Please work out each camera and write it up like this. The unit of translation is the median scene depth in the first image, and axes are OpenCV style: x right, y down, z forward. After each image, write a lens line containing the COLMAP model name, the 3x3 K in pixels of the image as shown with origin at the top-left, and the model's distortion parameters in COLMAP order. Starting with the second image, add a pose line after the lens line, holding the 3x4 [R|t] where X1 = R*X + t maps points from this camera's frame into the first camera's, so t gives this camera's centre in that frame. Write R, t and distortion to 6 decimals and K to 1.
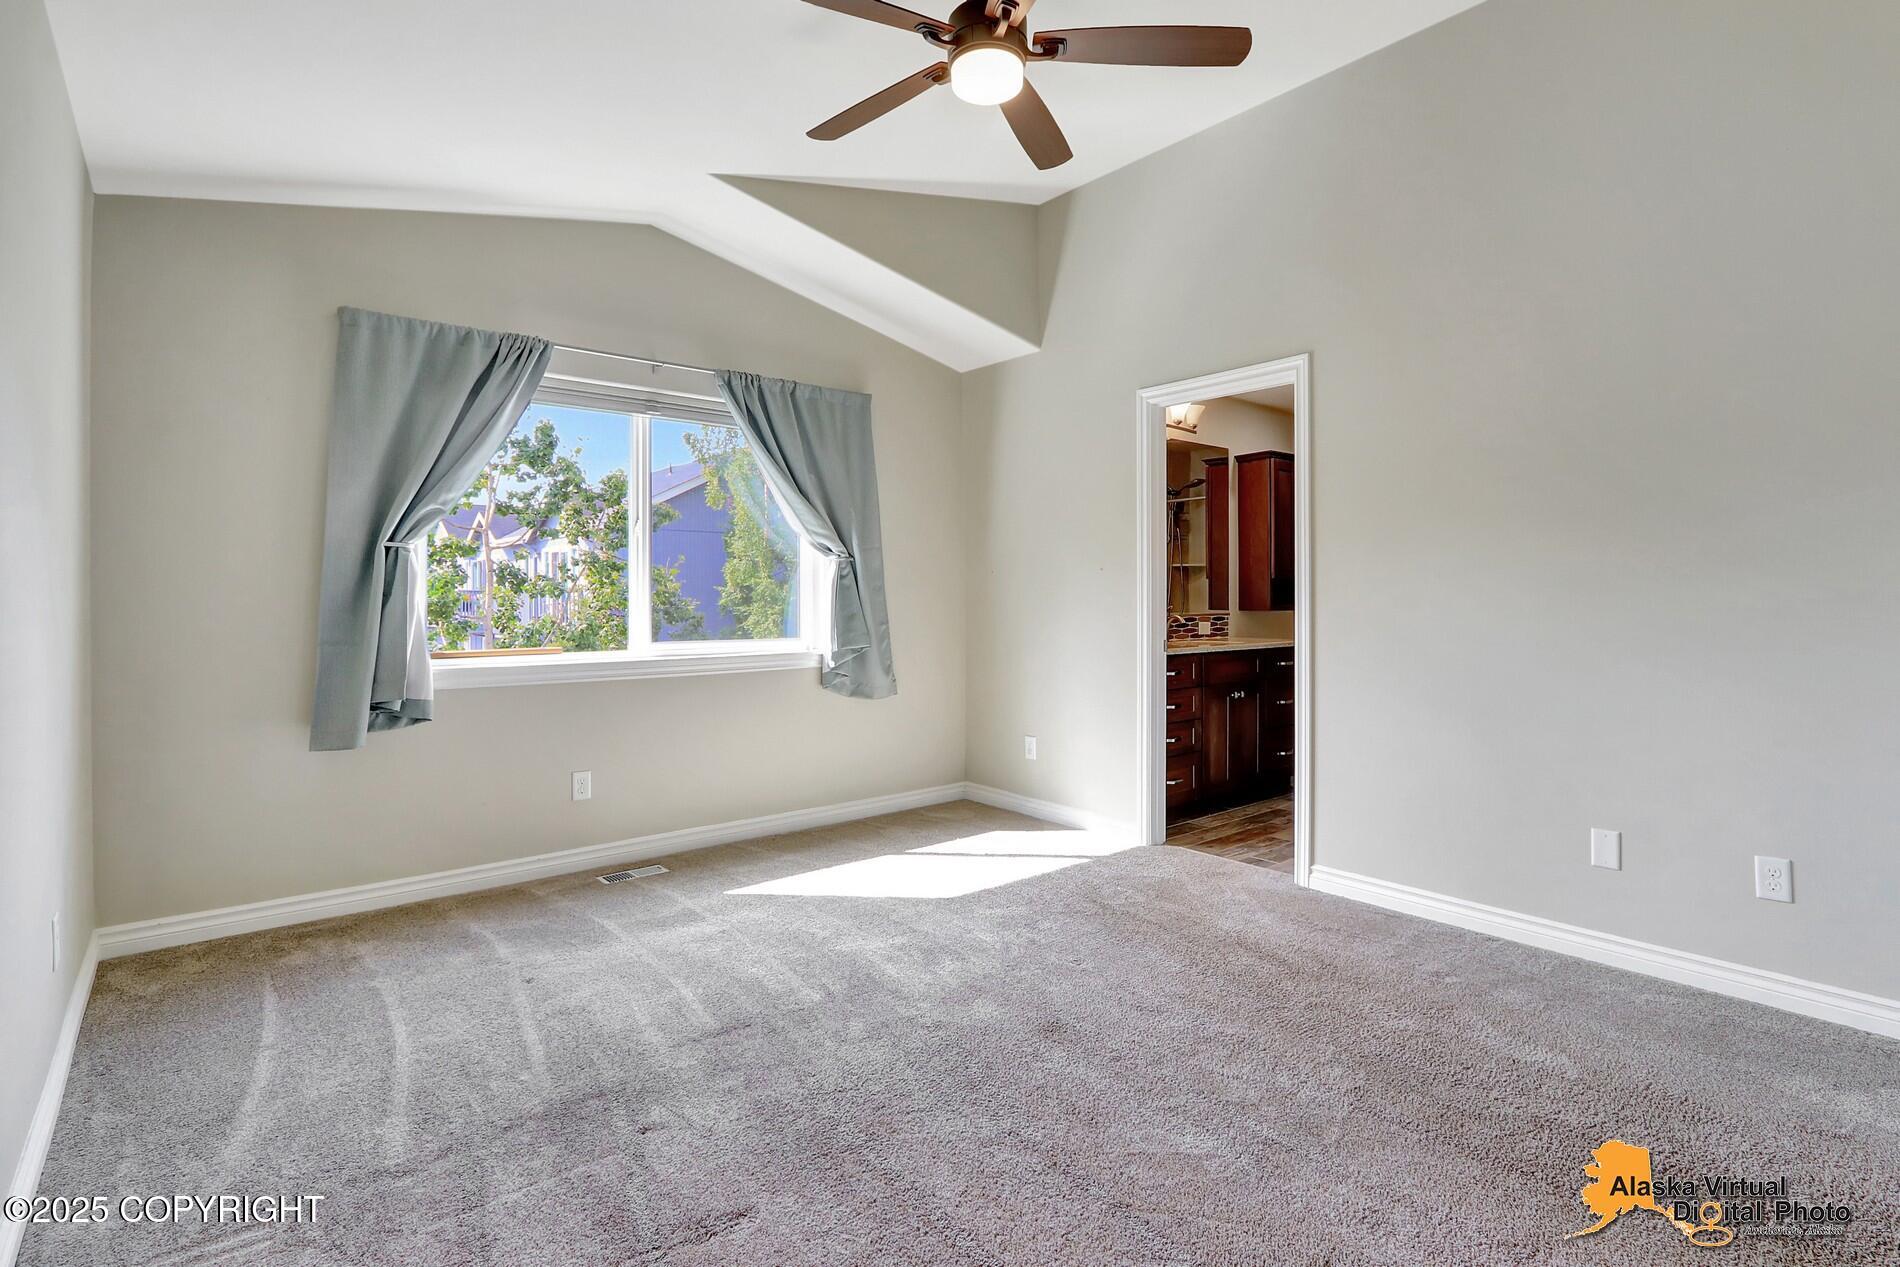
lens RADIAL K [[914.4, 0, 909.6], [0, 914.4, 600.8], [0, 0, 1]] dist [-0.020558, 0.003024]
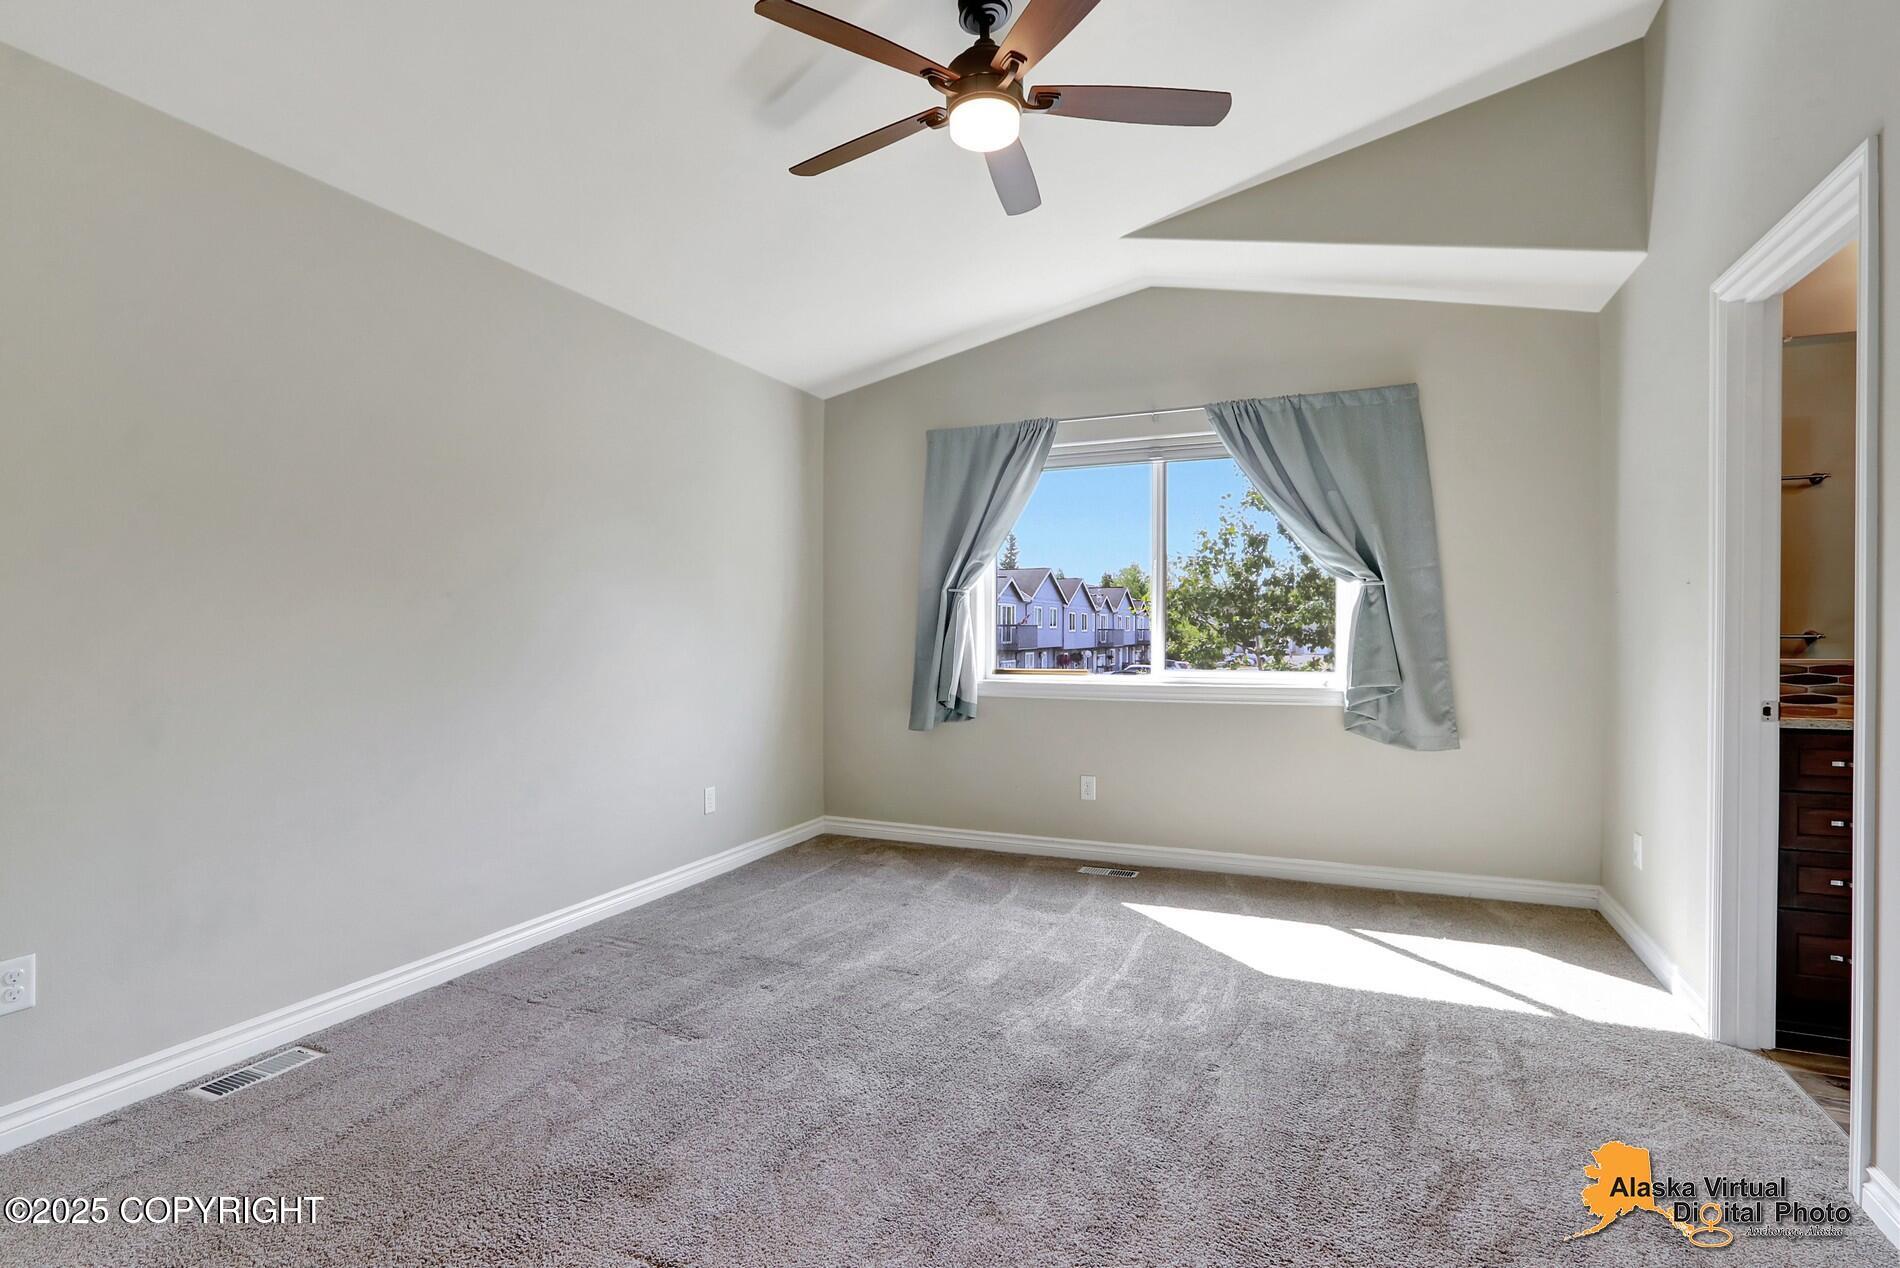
lens RADIAL K [[914.4, 0, 946.8], [0, 914.4, 630.3], [0, 0, 1]] dist [-0.020558, 0.003024]
pose [[0.456641, 0.006130, -0.889630, 0.641589], [0.000355, 0.999975, 0.007072, -0.009562], [0.889651, -0.003545, 0.456627, 0.315461]]
